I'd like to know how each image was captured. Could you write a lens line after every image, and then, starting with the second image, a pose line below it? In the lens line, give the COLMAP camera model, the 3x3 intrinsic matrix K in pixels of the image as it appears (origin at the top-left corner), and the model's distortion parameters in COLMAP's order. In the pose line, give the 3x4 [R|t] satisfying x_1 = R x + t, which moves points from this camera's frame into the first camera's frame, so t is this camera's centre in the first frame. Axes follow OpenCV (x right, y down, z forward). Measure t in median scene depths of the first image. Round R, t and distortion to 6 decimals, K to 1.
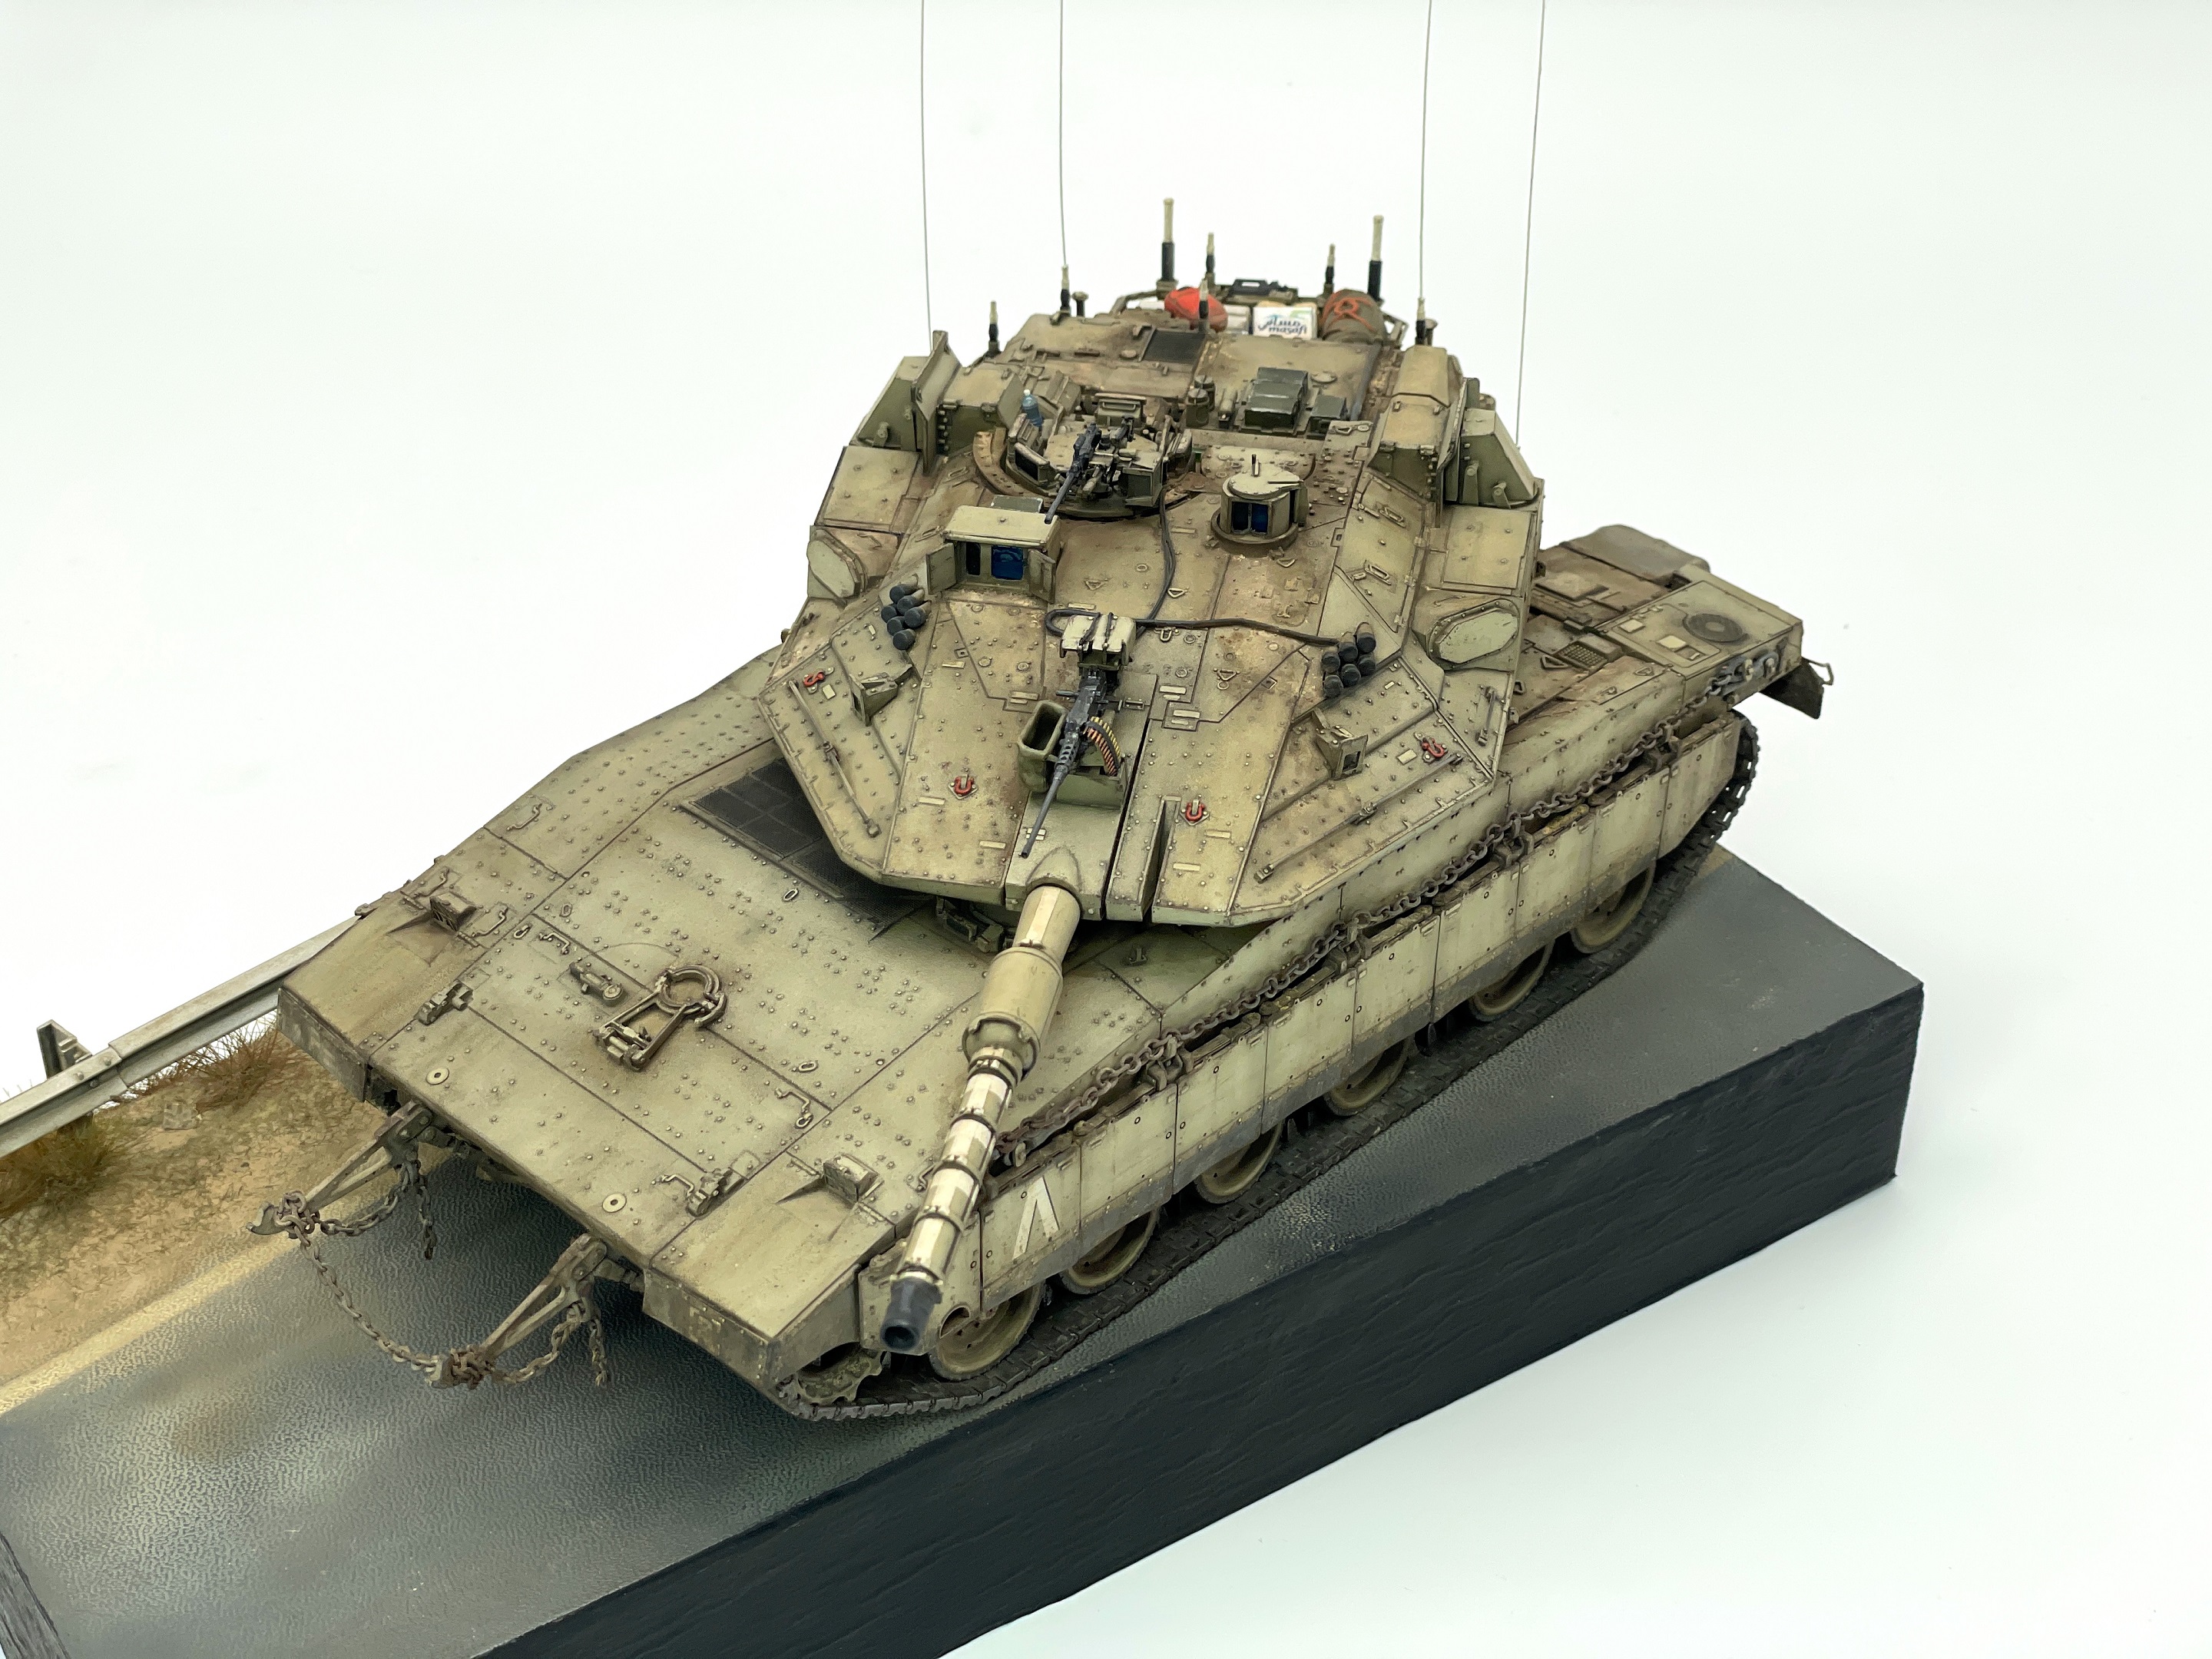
lens RADIAL K [[3368.7, 0, 1110.7], [0, 3368.7, 826.5], [0, 0, 1]] dist [0.019880, 0.259716]
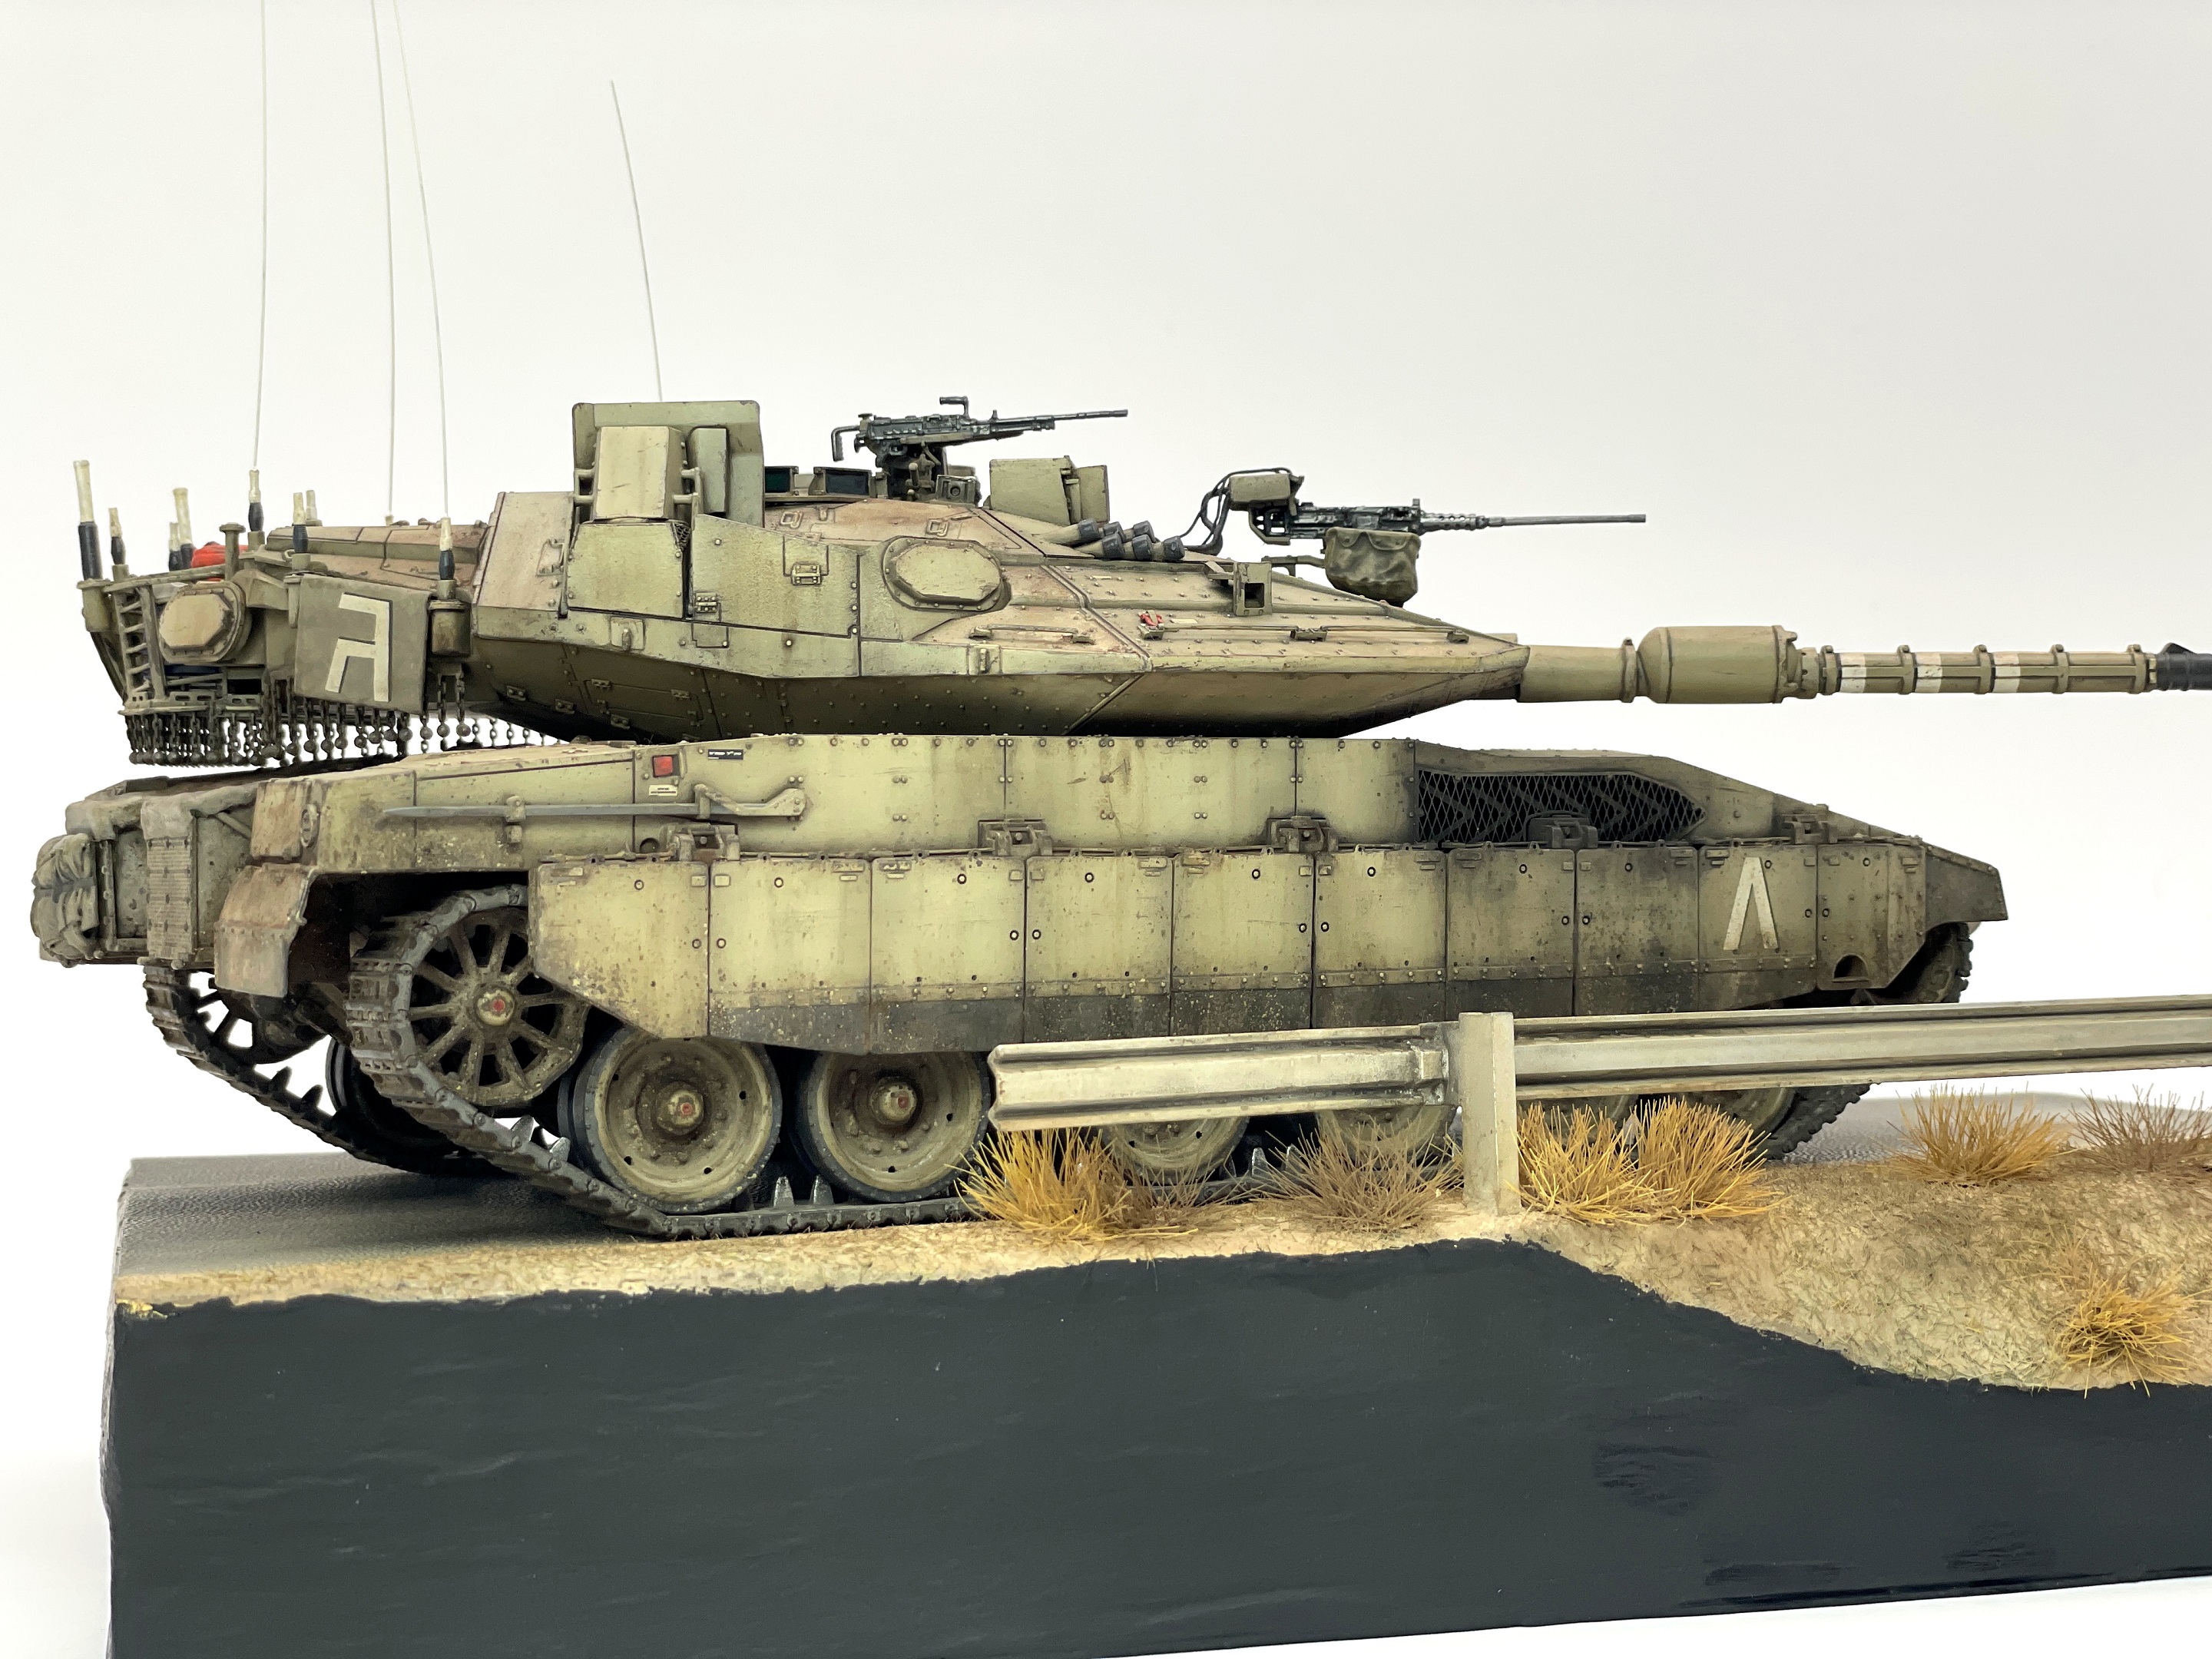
lens RADIAL K [[3378.6, 0, 1100.1], [0, 3378.6, 833.4], [0, 0, 1]] dist [0.032078, 0.058000]
pose [[-0.155539, -0.003108, 0.987825, -0.866914], [0.552915, 0.828399, 0.089666, -0.081603], [-0.818592, 0.560129, -0.127129, 1.162004]]
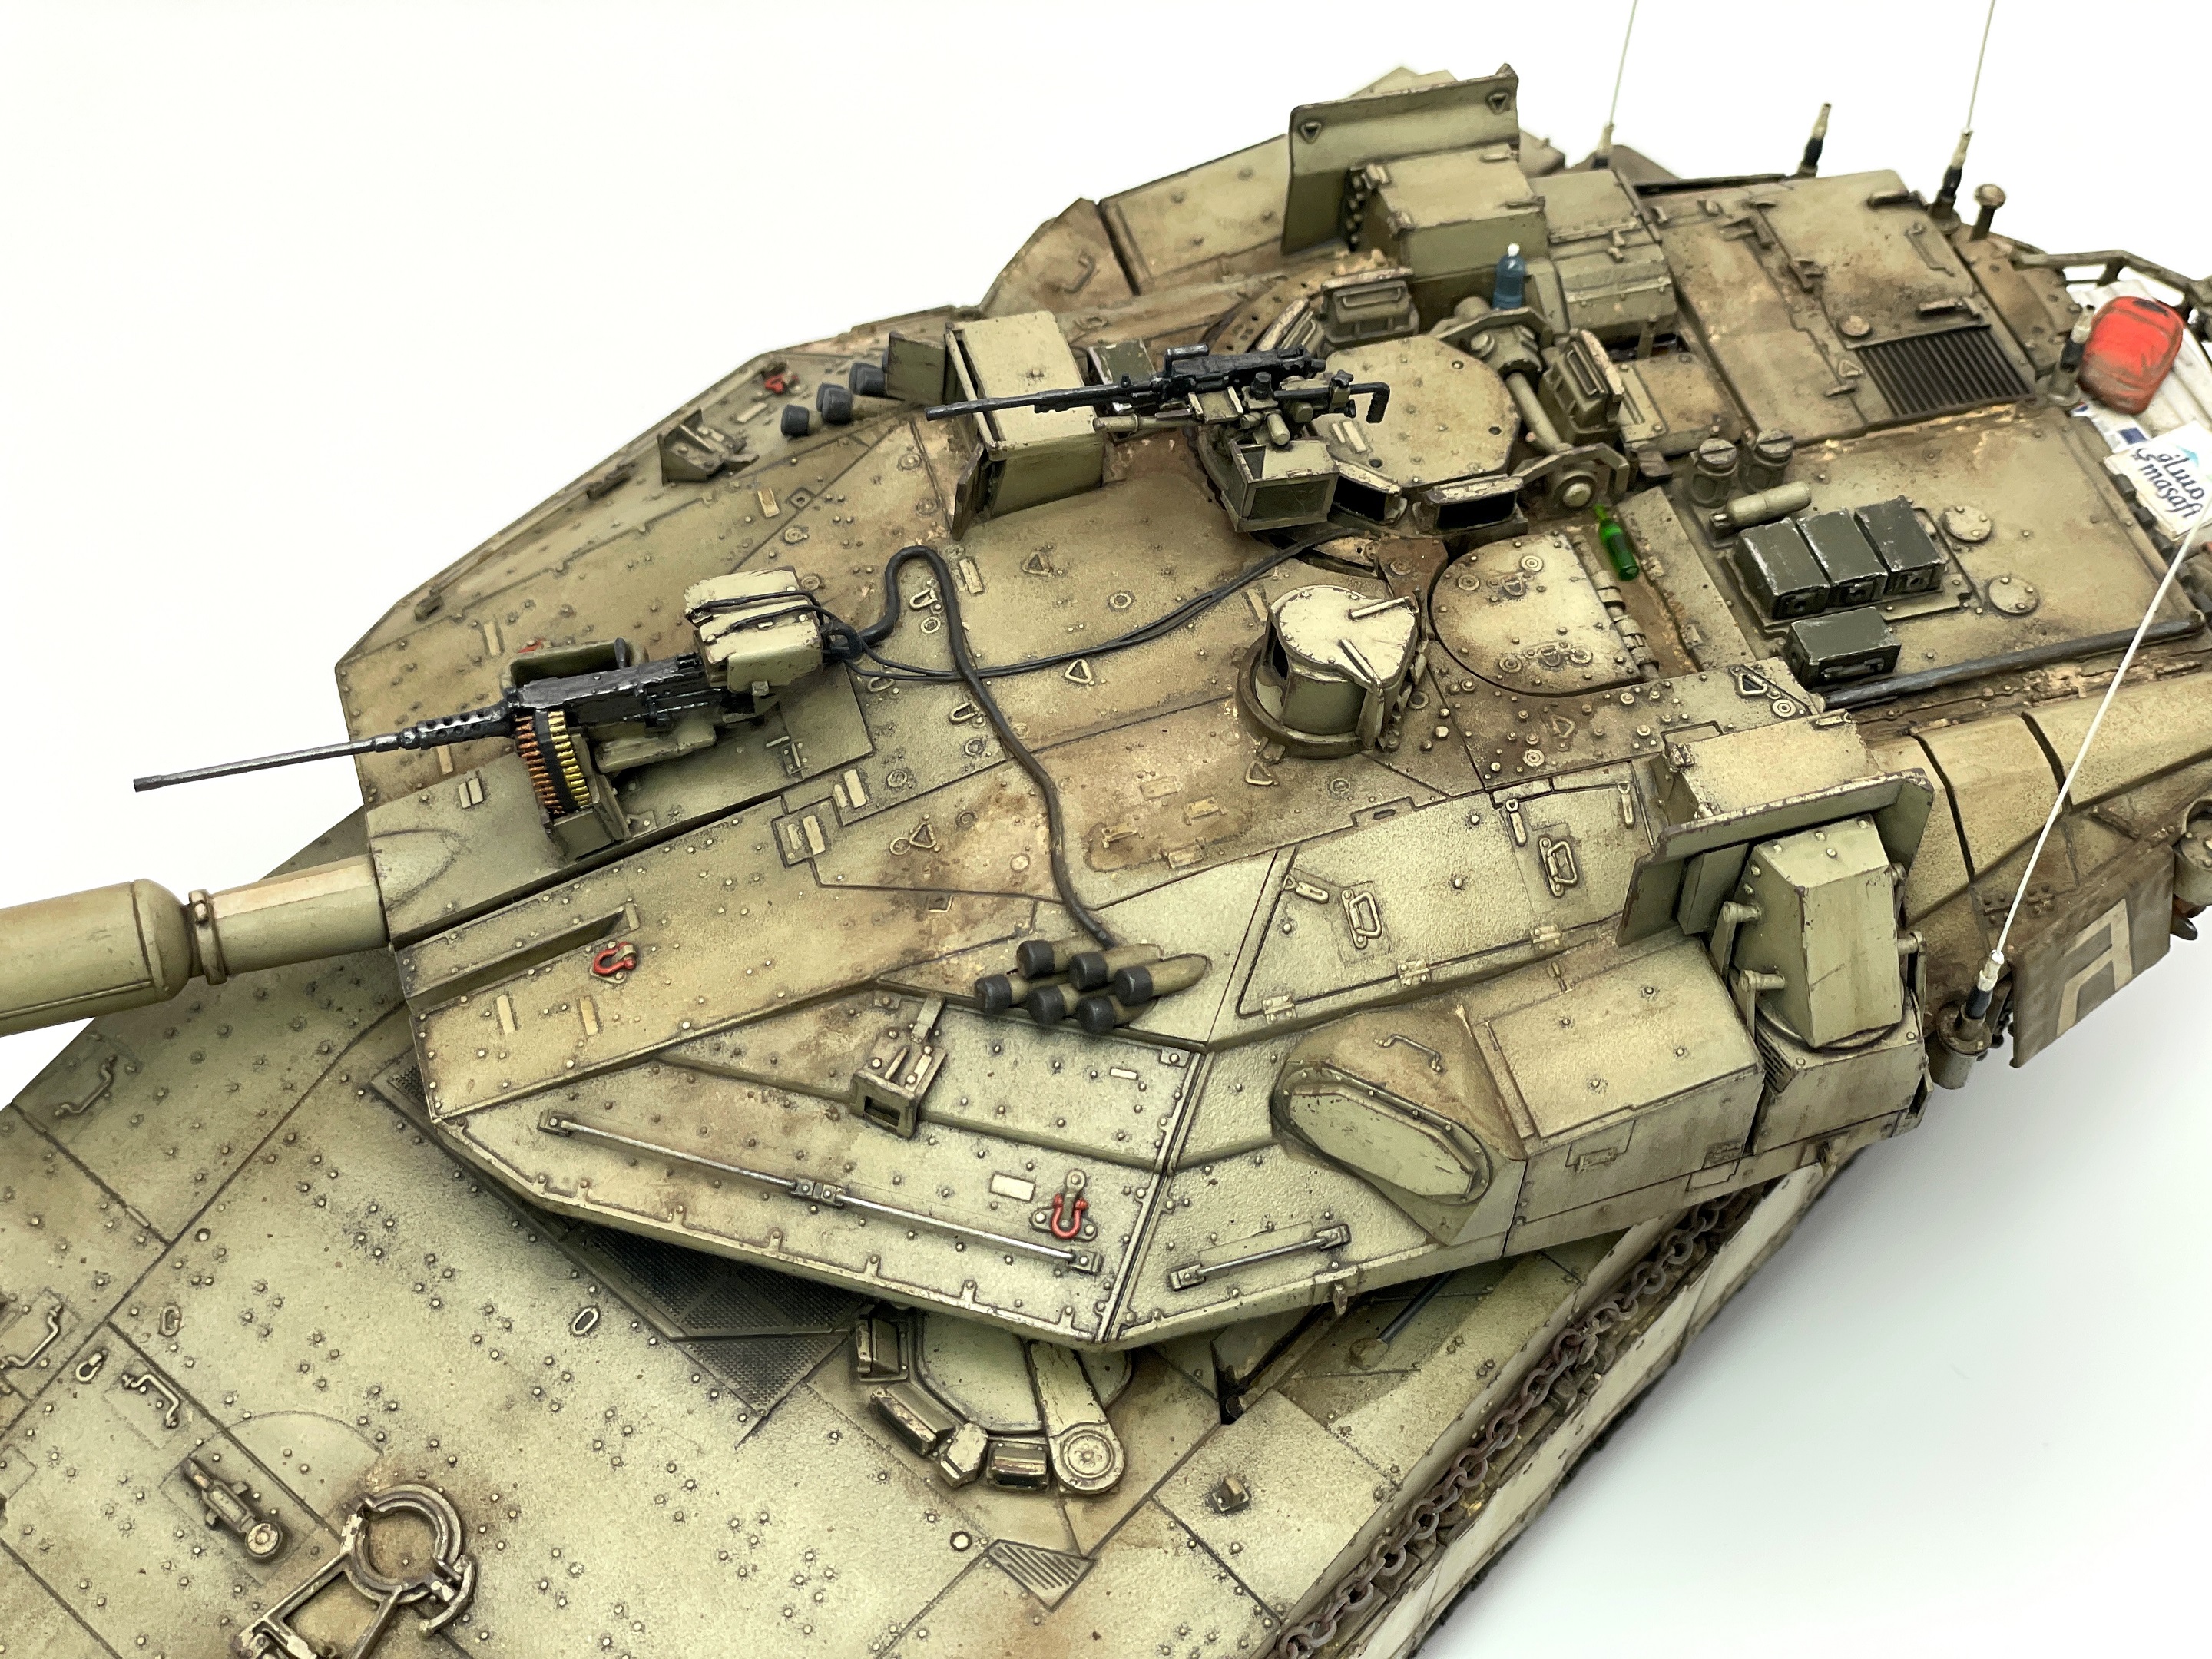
lens RADIAL K [[3382.8, 0, 1099.1], [0, 3382.8, 830.5], [0, 0, 1]] dist [0.014966, -0.044437]
pose [[0.477764, 0.697740, -0.533760, 0.334548], [-0.524237, 0.713992, 0.464102, -0.310337], [0.704923, 0.058086, 0.706901, 0.623175]]
